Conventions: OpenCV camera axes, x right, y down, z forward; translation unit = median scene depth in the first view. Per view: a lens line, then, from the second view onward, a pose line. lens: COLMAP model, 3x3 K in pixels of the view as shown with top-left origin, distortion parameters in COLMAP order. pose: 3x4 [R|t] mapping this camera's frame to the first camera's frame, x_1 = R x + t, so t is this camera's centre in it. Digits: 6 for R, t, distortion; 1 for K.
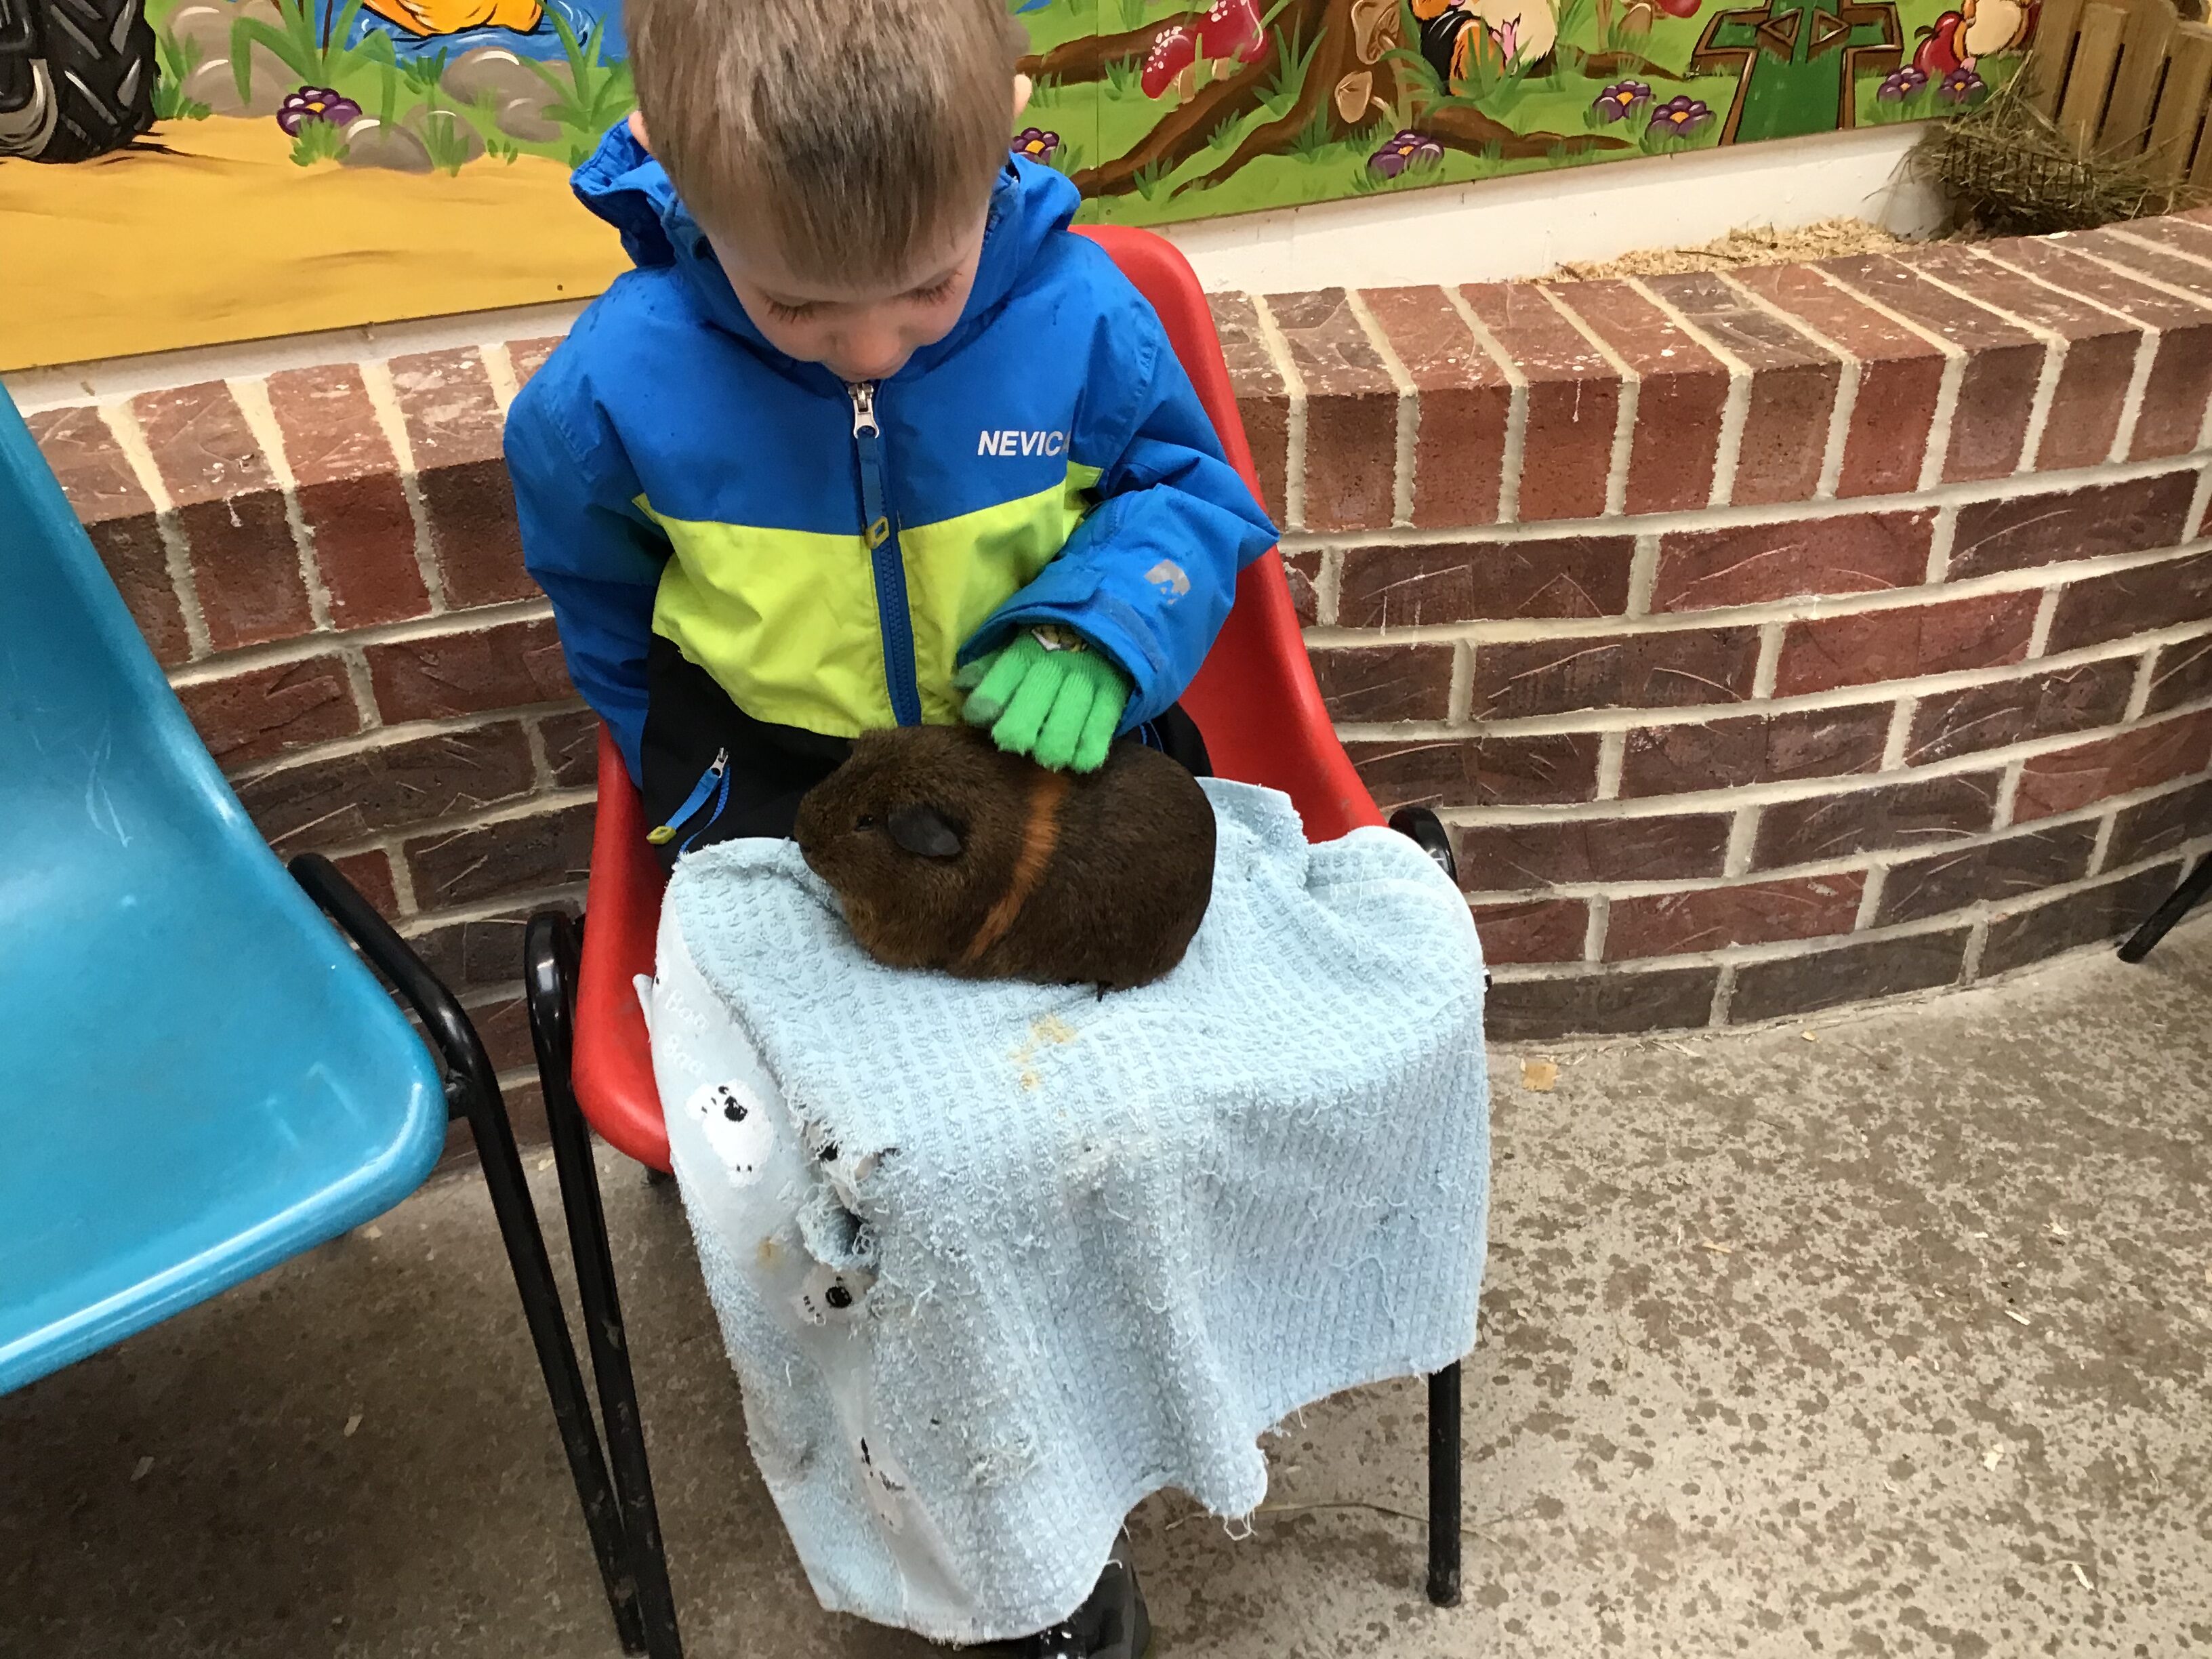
lens RADIAL K [[1987.1, 0, 1107.7], [0, 1987.1, 830.5], [0, 0, 1]] dist [0.033660, -0.054366]
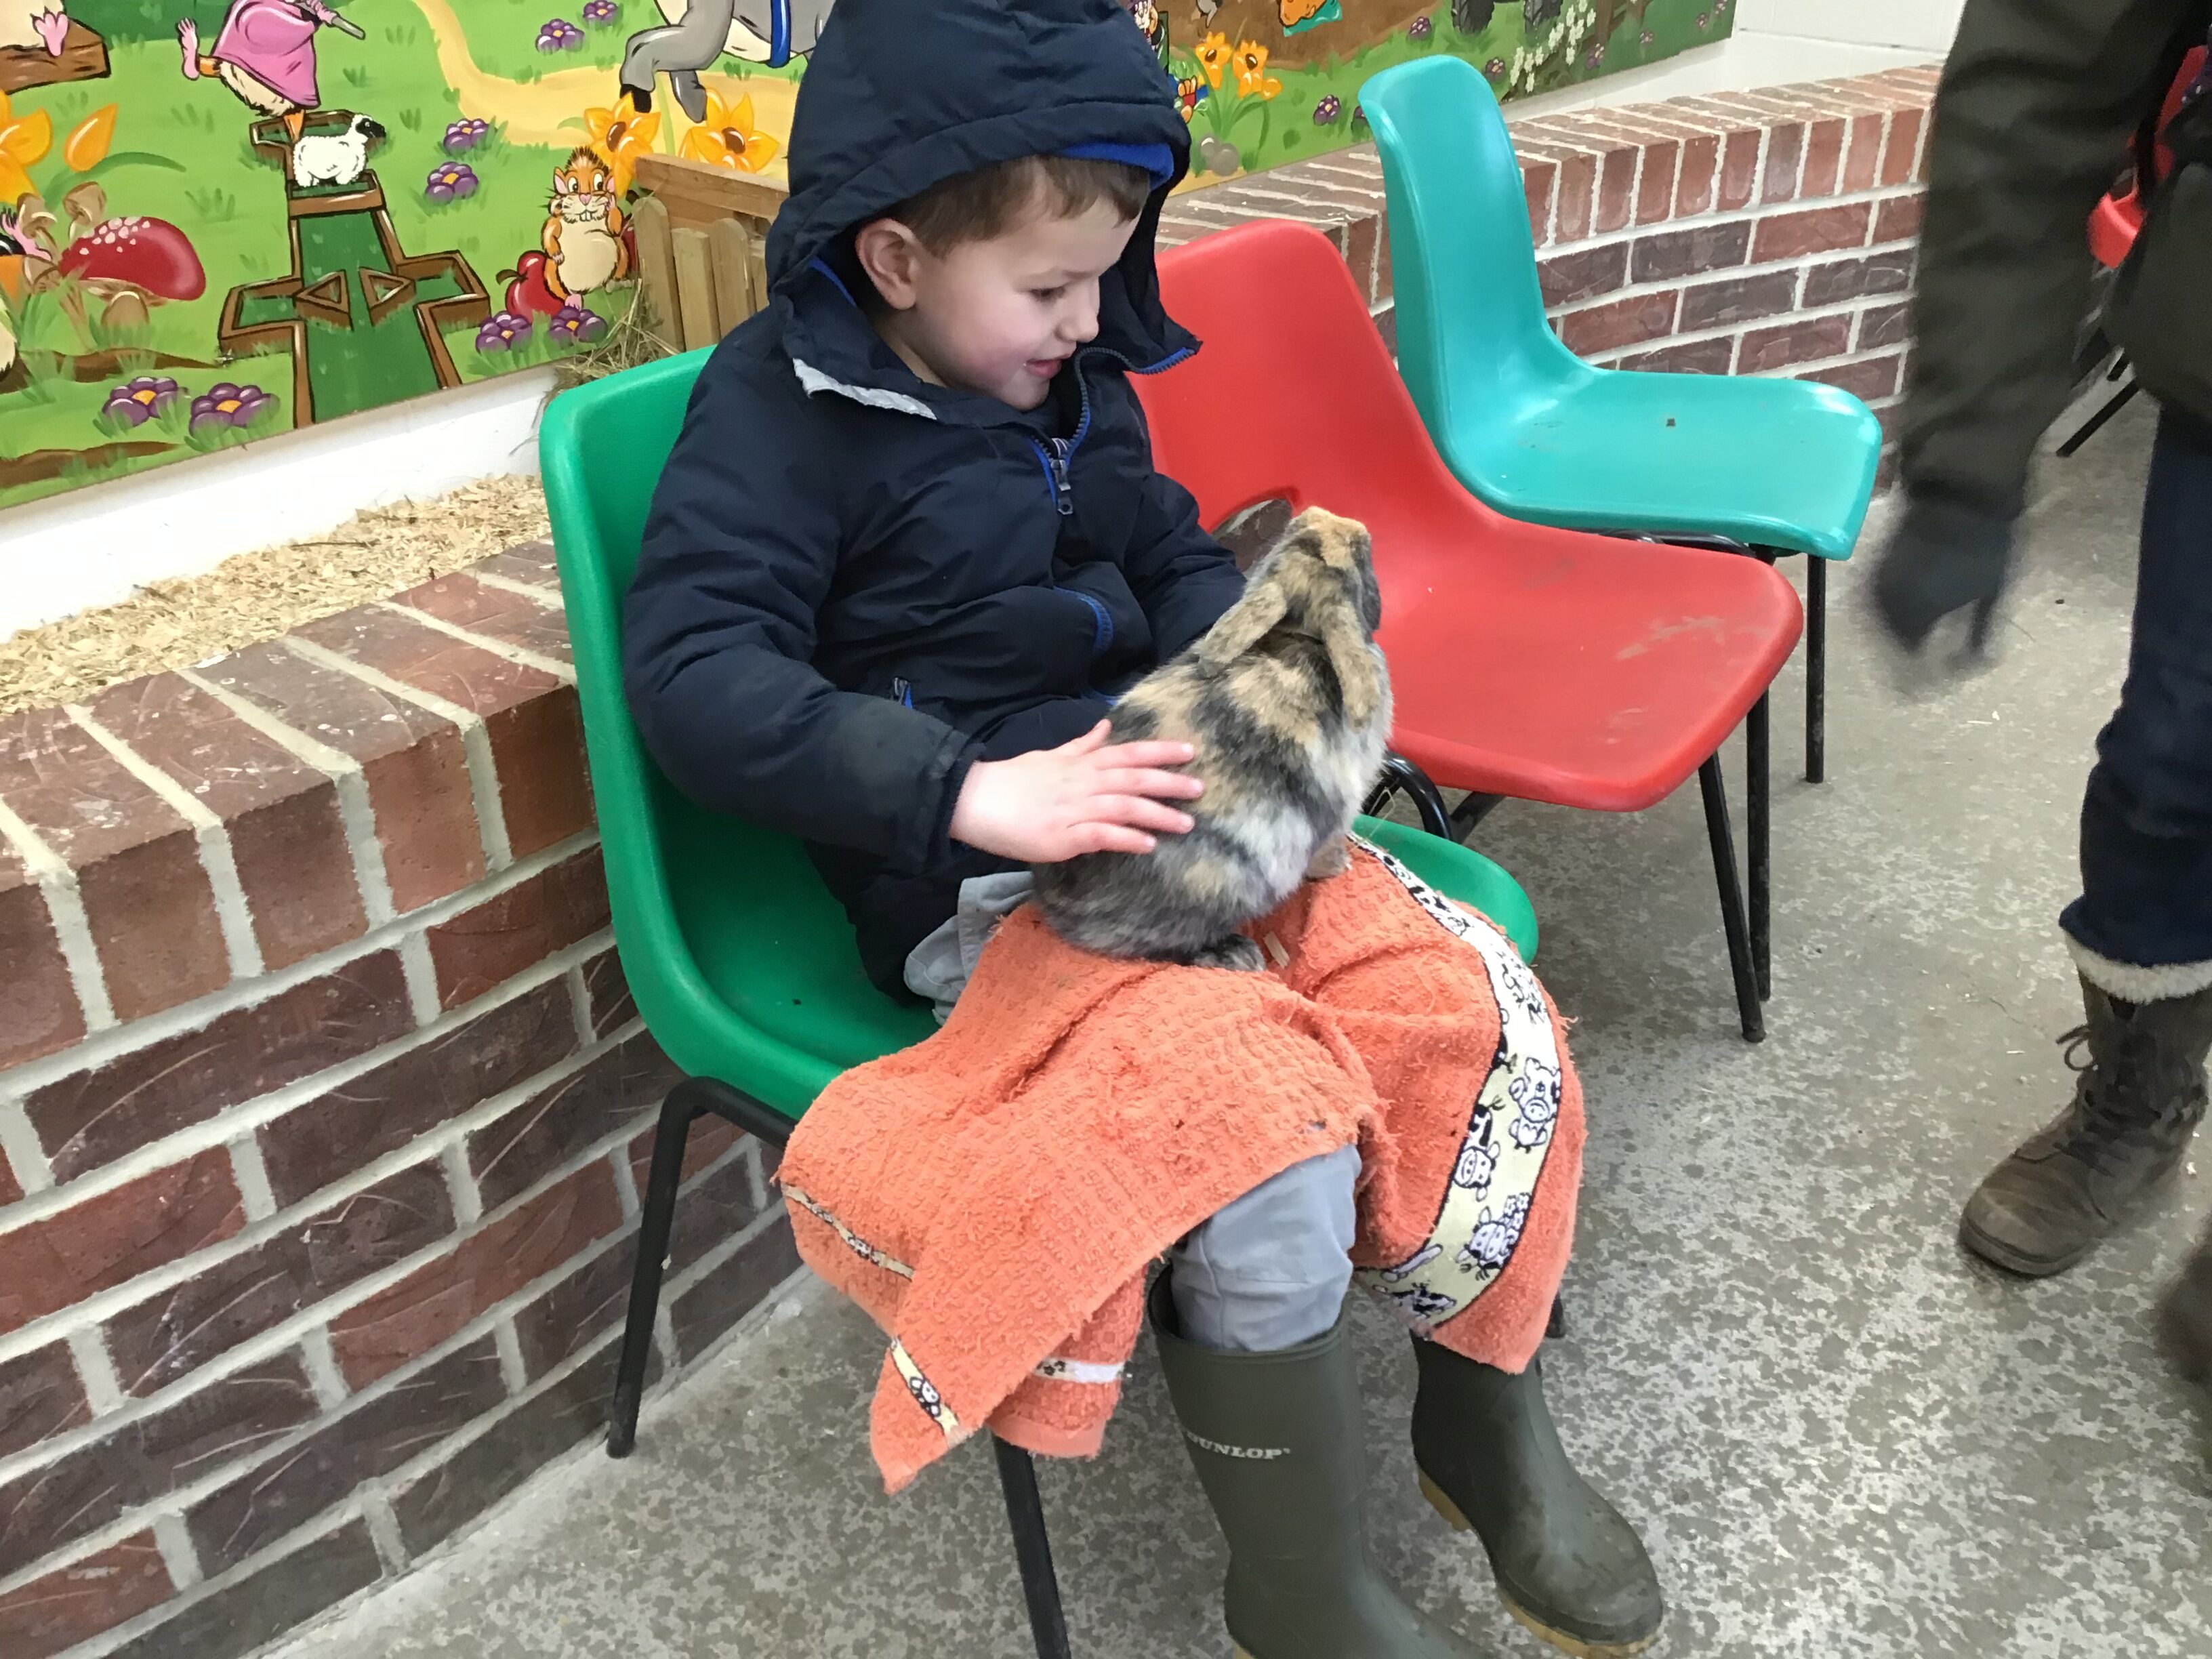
lens RADIAL K [[1987.1, 0, 1109.2], [0, 1987.1, 832.5], [0, 0, 1]] dist [0.033660, -0.054366]
pose [[0.896306, -0.219782, 0.385139, 0.259188], [0.244416, 0.969546, -0.015533, -0.073073], [-0.369996, 0.108056, 0.922728, 0.082156]]
